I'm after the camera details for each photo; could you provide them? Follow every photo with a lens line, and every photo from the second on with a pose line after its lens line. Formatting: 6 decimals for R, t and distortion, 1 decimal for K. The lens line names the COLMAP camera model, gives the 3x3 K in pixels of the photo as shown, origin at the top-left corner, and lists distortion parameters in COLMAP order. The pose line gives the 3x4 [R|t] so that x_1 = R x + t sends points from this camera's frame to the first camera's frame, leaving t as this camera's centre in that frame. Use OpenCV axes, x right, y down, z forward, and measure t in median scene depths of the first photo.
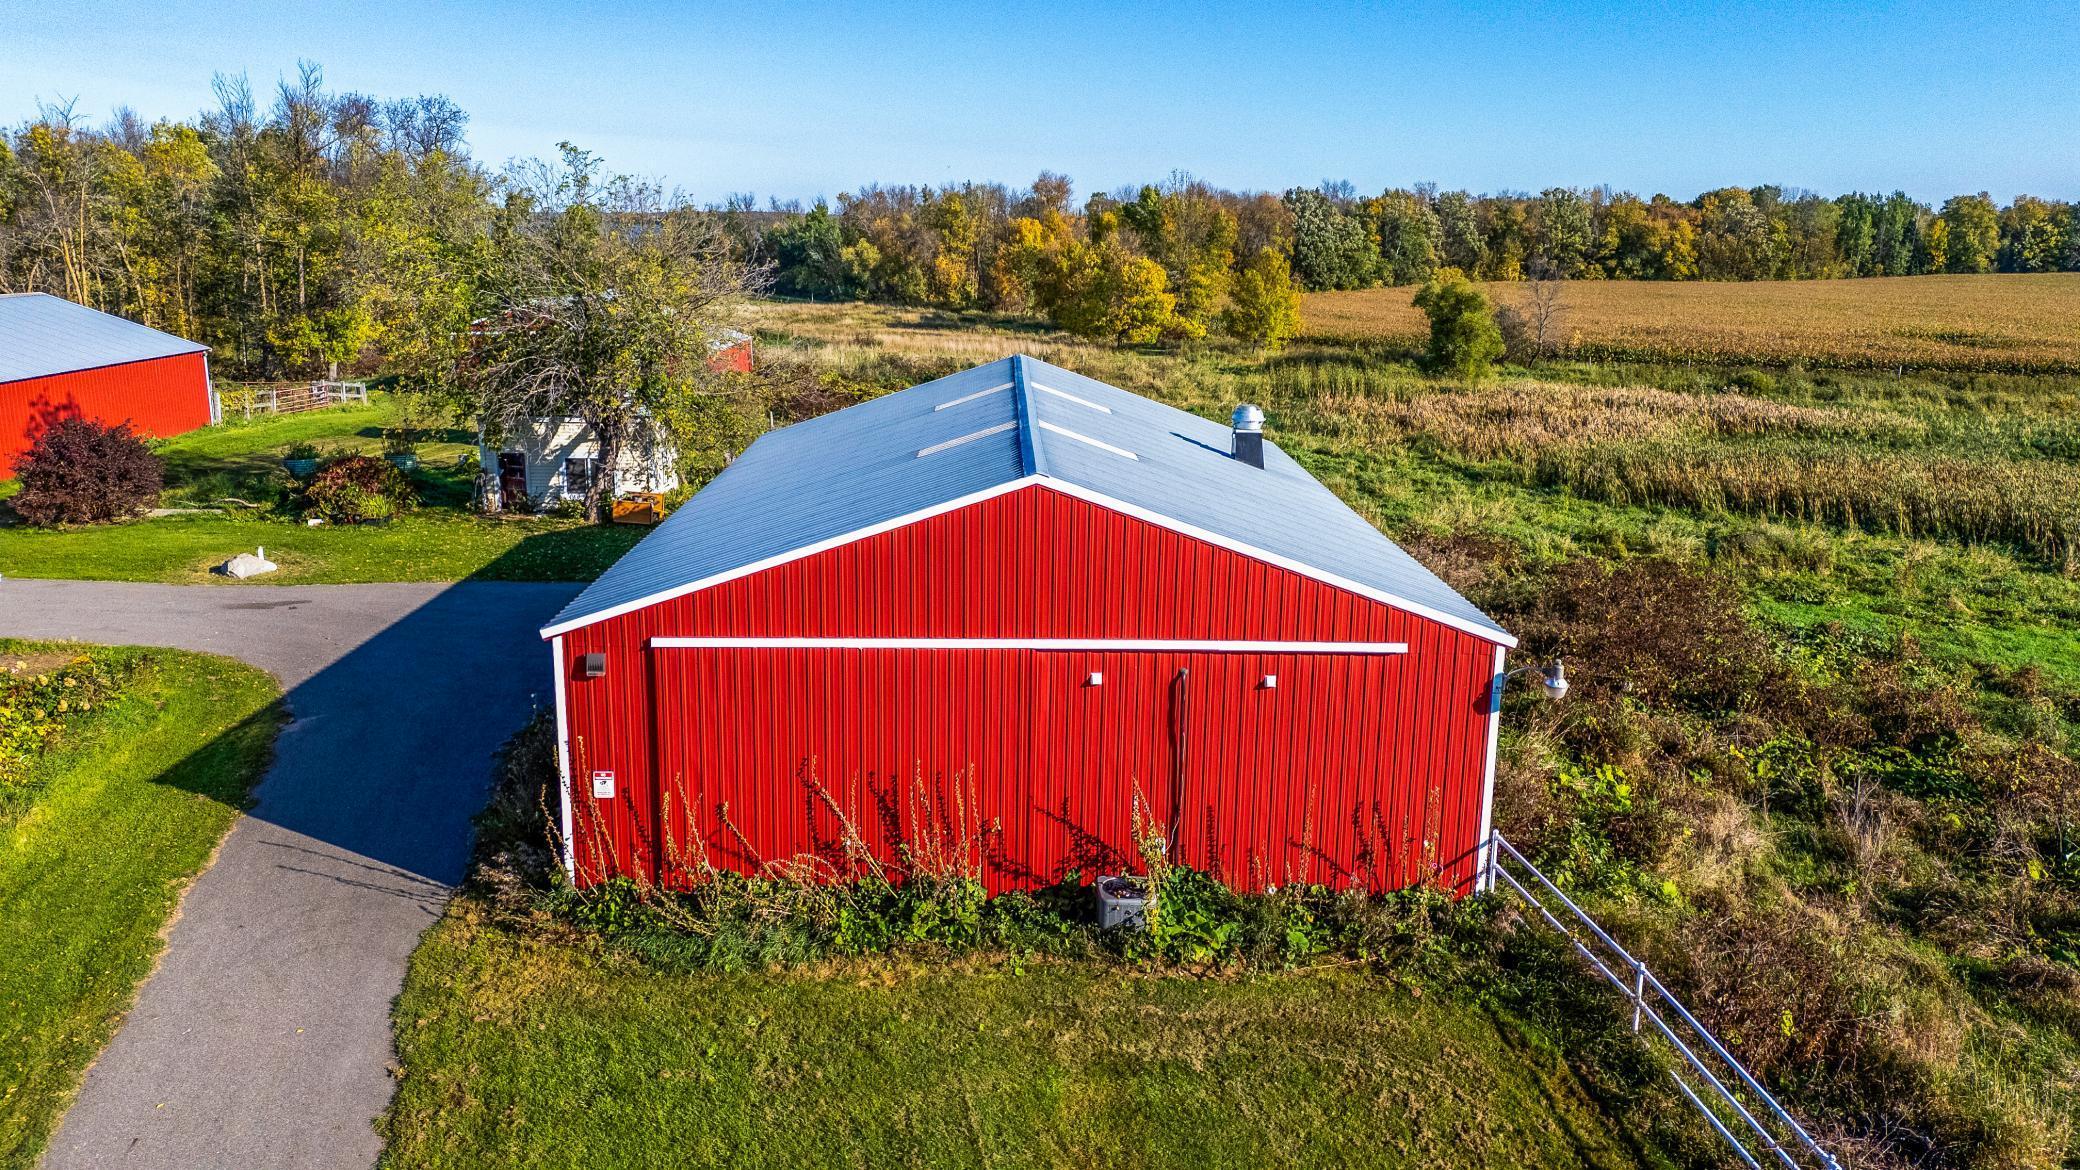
lens RADIAL K [[1520.8, 0, 1044.4], [0, 1520.8, 574.0], [0, 0, 1]] dist [0.114439, -0.147971]
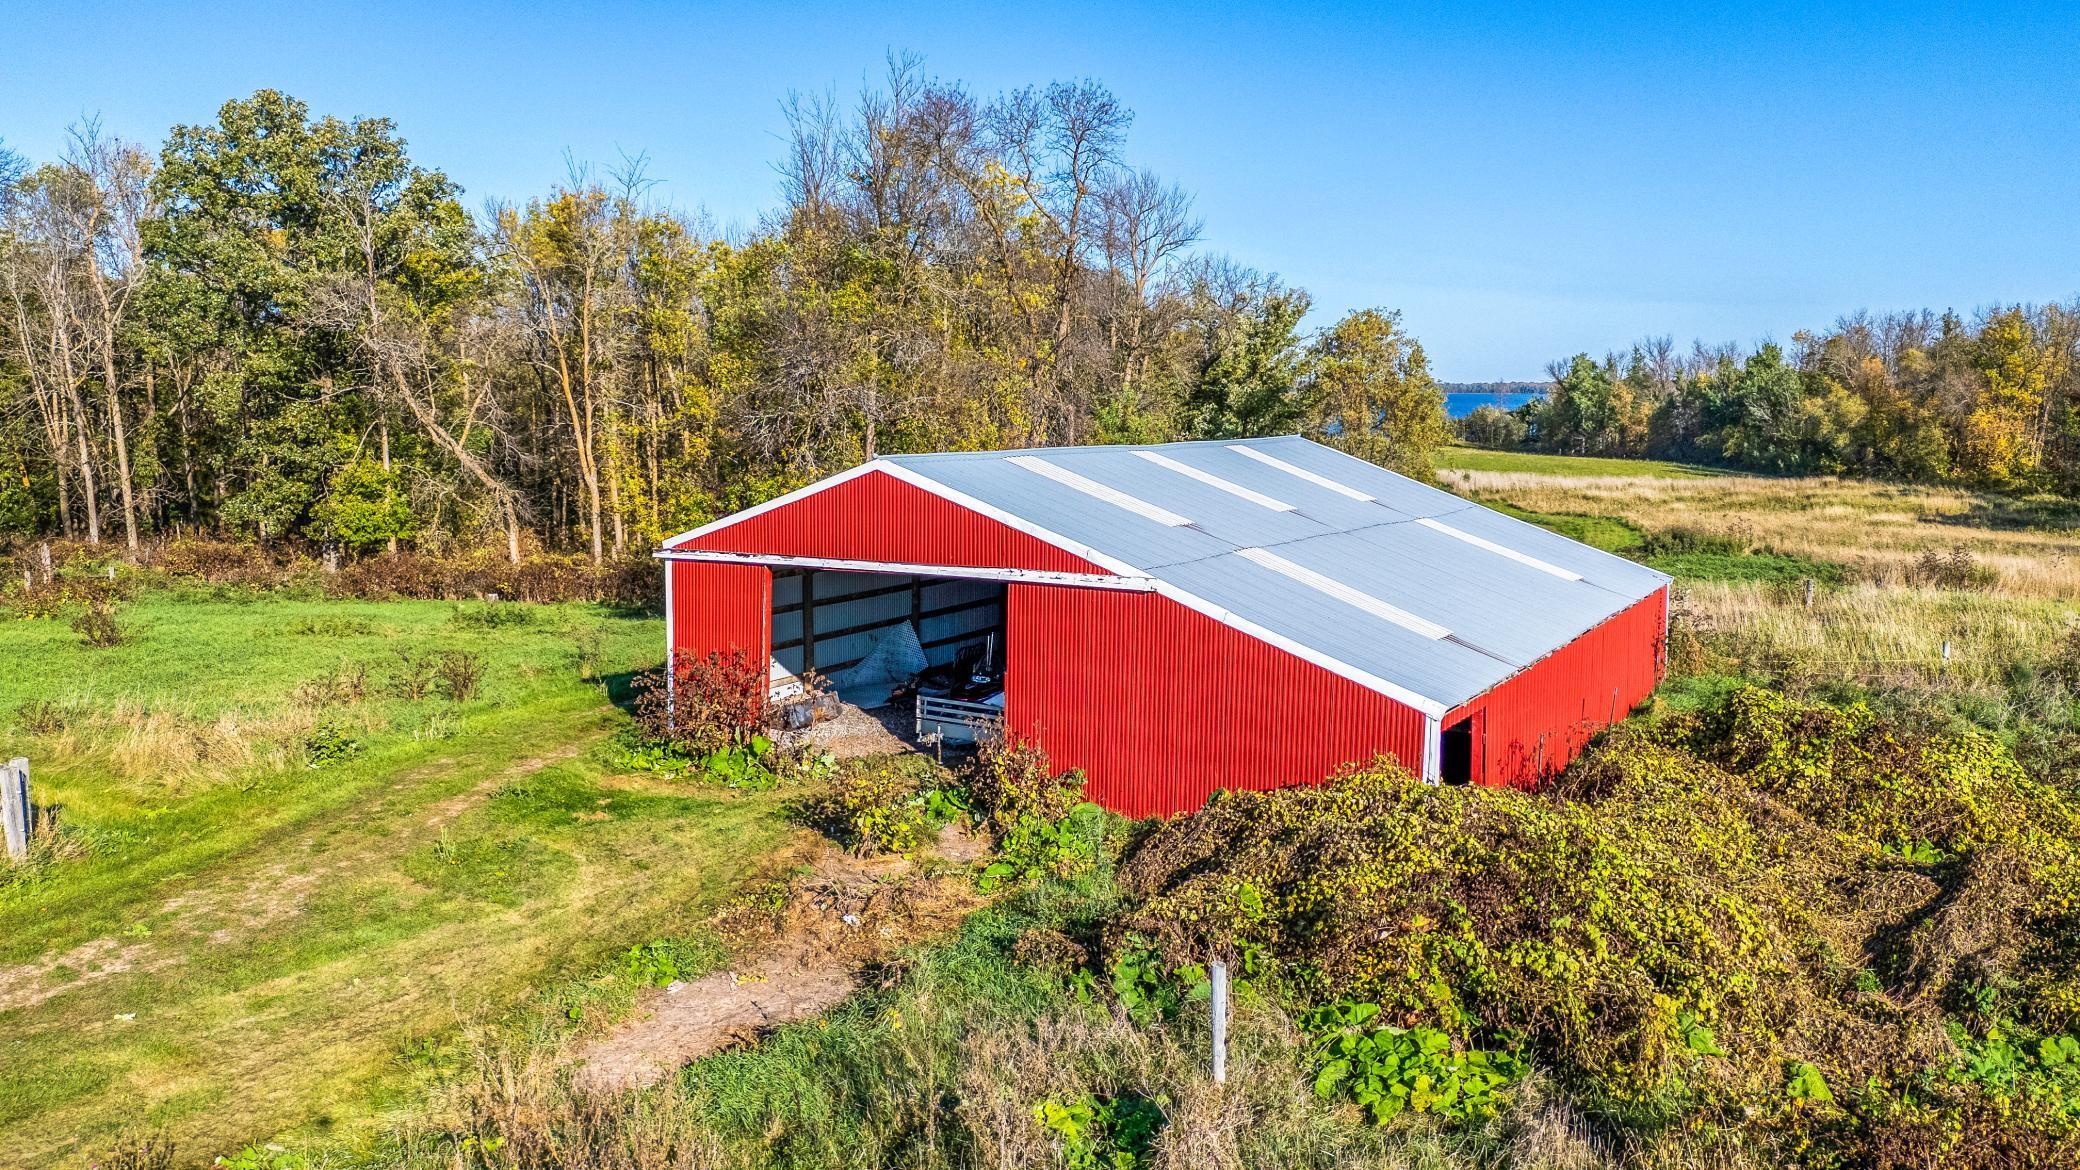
lens RADIAL K [[1520.8, 0, 1044.4], [0, 1520.8, 574.0], [0, 0, 1]] dist [0.114439, -0.147971]
pose [[0.847668, 0.060734, -0.527039, -0.051211], [-0.116900, 0.990391, -0.073888, -0.044662], [0.517487, 0.124243, 0.846623, 0.247314]]
